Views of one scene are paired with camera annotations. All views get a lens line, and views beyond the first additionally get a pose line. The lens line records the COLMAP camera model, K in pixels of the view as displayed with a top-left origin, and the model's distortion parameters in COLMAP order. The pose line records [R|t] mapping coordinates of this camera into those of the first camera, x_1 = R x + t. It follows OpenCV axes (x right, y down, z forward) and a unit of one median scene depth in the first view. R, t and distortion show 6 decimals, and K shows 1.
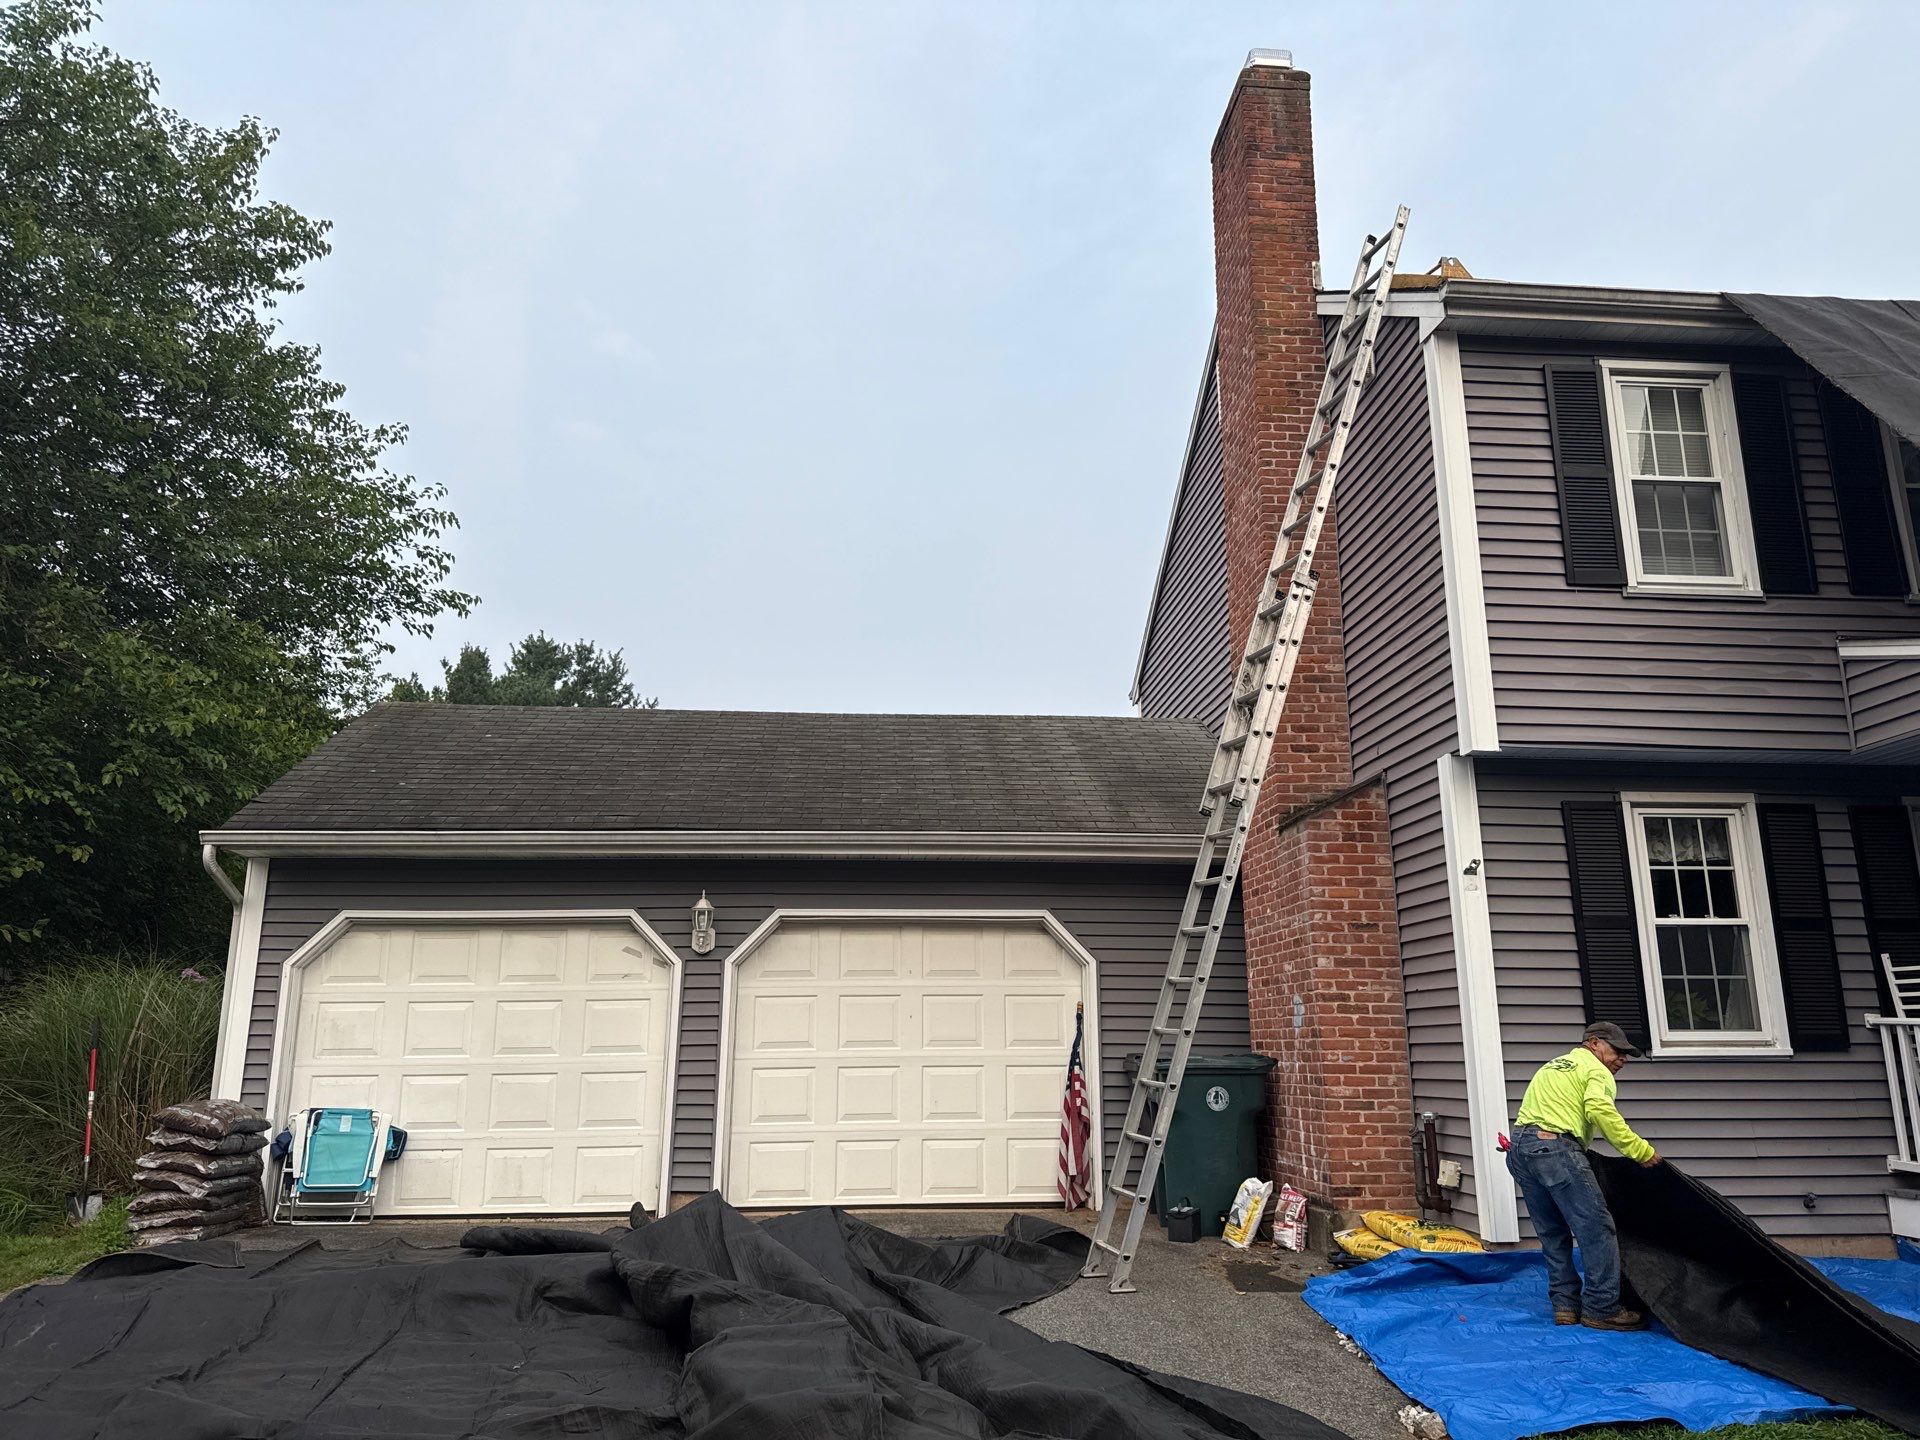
lens RADIAL K [[1332.8, 0, 955.5], [0, 1332.8, 727.0], [0, 0, 1]] dist [0.123904, -0.182519]
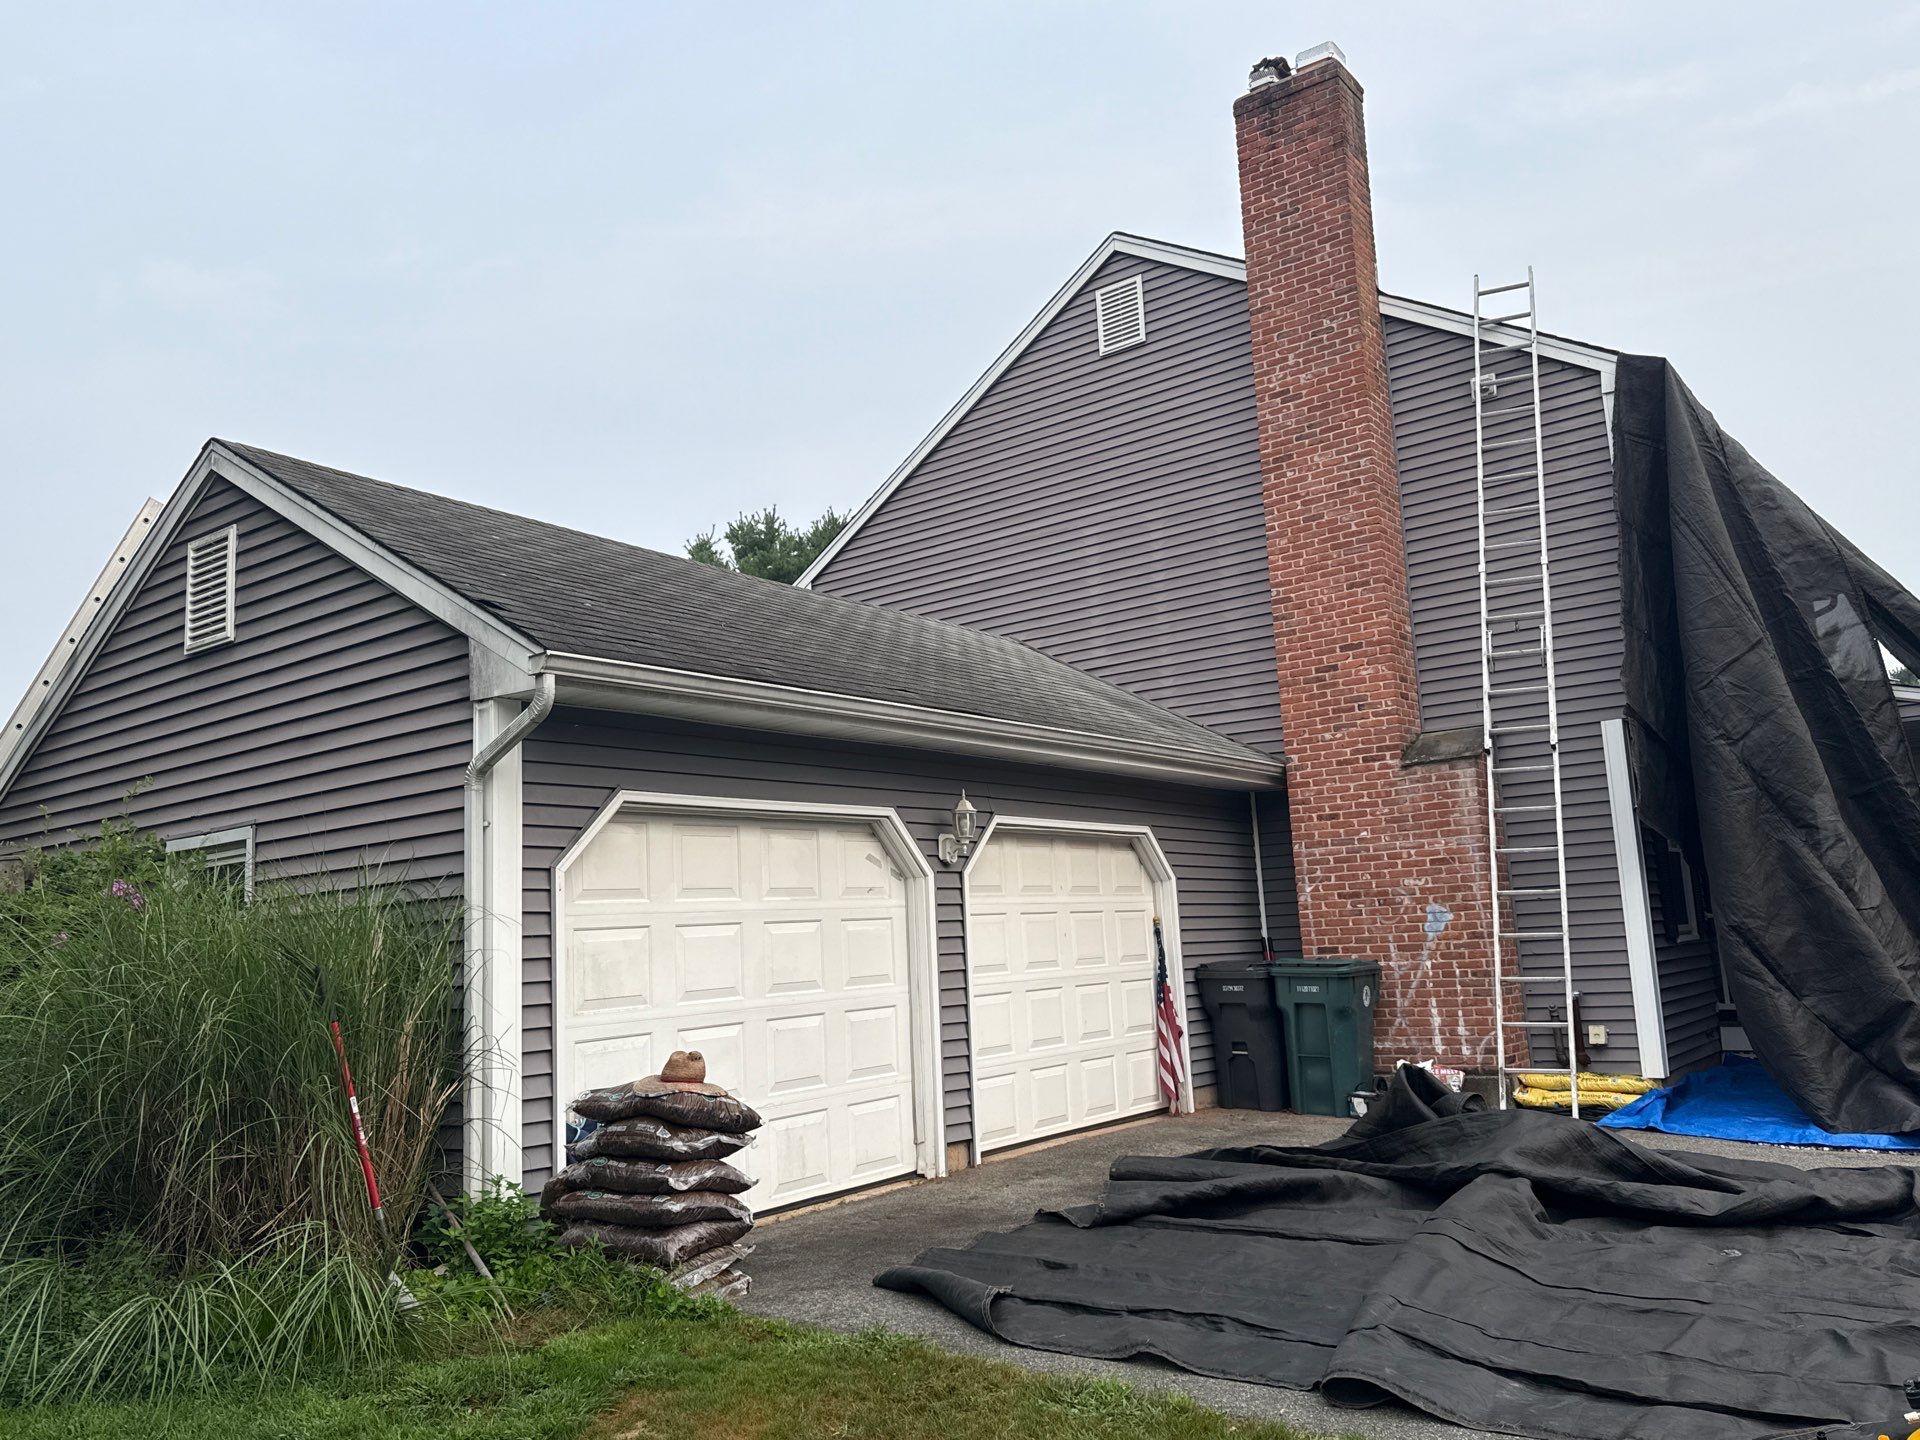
lens RADIAL K [[1457.7, 0, 958.8], [0, 1457.7, 740.1], [0, 0, 1]] dist [0.236704, -0.505866]
pose [[0.656946, 0.074717, 0.750226, -0.889721], [-0.127539, 0.991750, 0.012910, 0.080770], [-0.743072, -0.104165, 0.661055, 0.406833]]
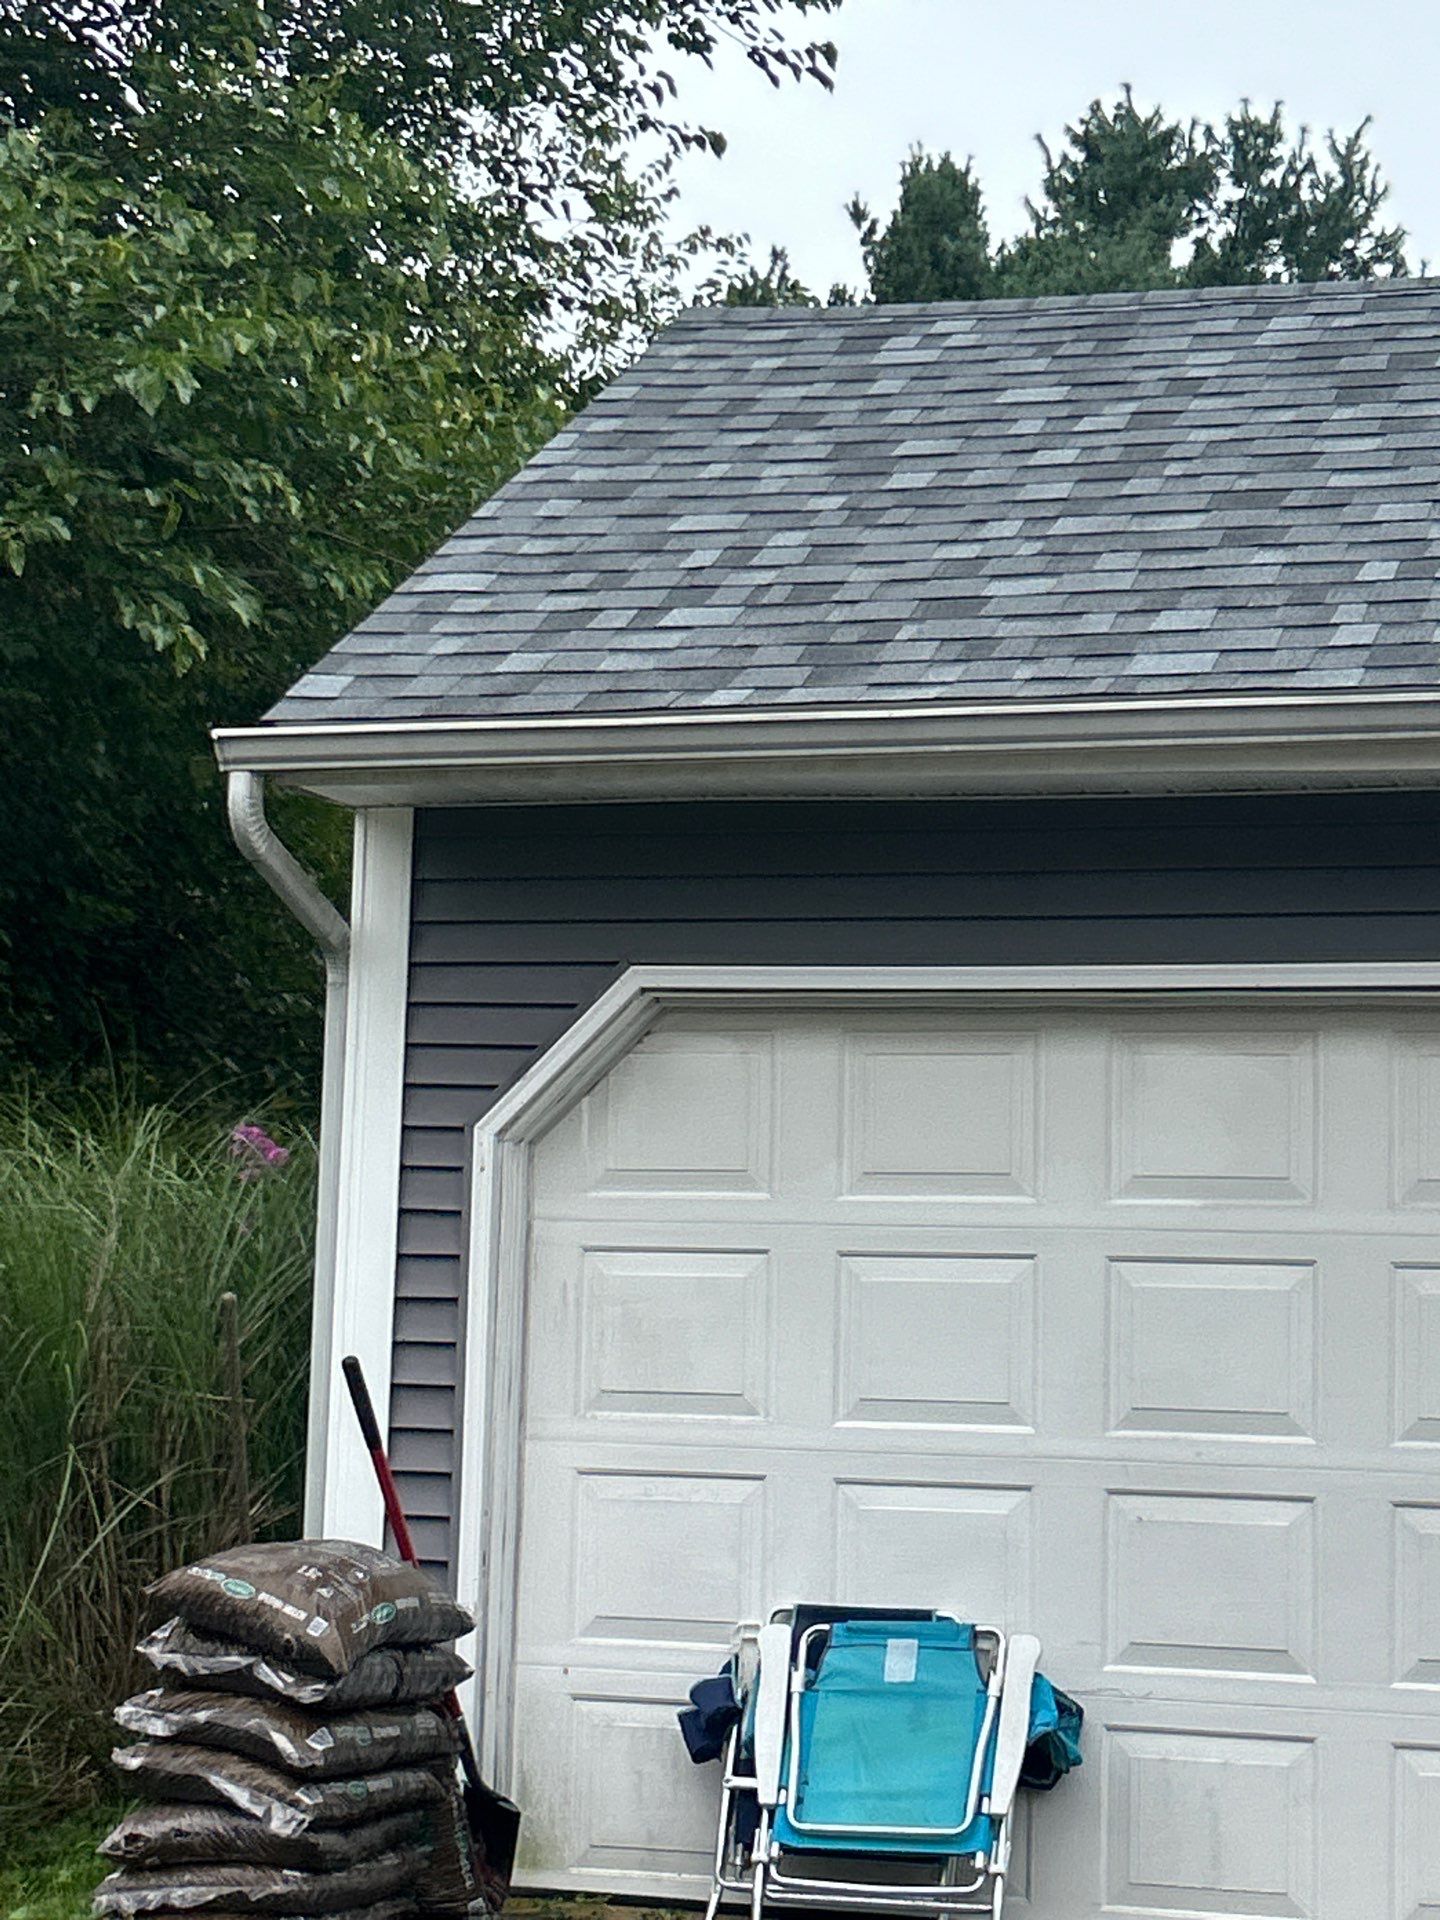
lens RADIAL K [[4099.7, 0, 715.5], [0, 4099.7, 988.9], [0, 0, 1]] dist [0.188958, -0.469401]
pose [[0.920728, -0.003613, -0.390189, -0.058091], [0.061502, 0.988802, 0.135970, 0.010917], [0.385328, -0.149189, 0.910640, 0.132222]]
